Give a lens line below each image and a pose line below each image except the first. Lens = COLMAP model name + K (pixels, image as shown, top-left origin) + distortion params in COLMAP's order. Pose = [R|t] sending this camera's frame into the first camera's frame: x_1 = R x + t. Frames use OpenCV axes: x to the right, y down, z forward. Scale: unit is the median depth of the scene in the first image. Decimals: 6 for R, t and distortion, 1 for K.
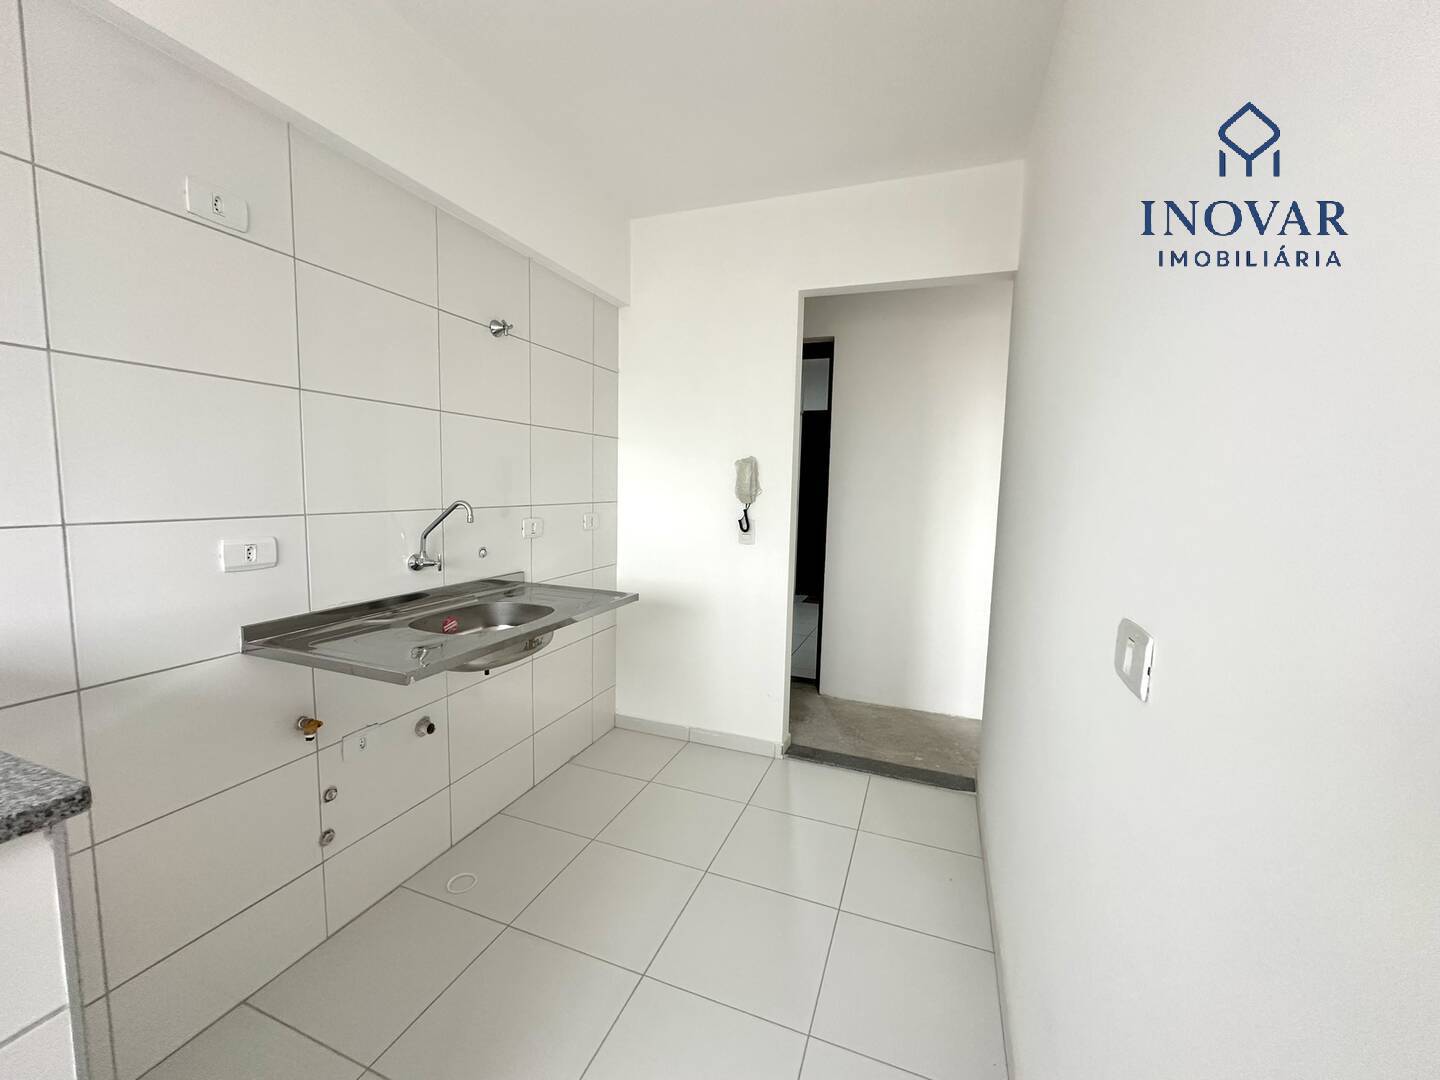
lens RADIAL K [[575.3, 0, 720.4], [0, 575.3, 537.9], [0, 0, 1]] dist [-0.004911, 0.001203]
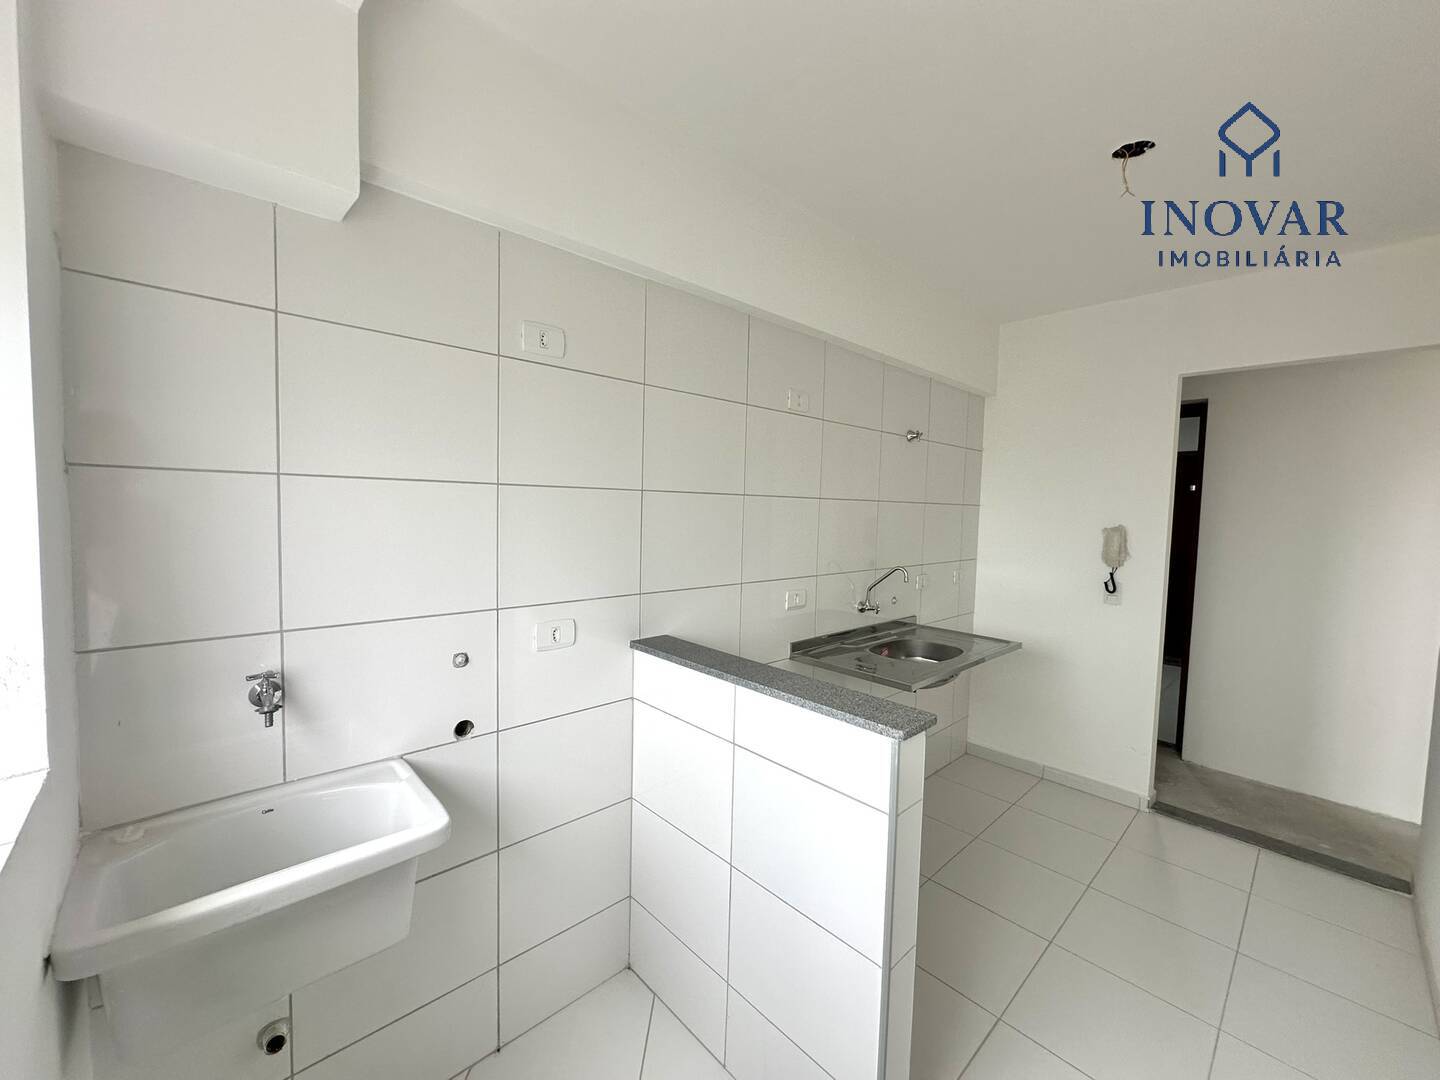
lens RADIAL K [[575.3, 0, 720.4], [0, 575.3, 537.9], [0, 0, 1]] dist [-0.004911, 0.001203]
pose [[0.897357, 0.021412, -0.440786, -0.144868], [-0.044296, 0.998148, -0.041691, -0.036972], [0.439077, 0.056937, 0.896644, -0.312829]]
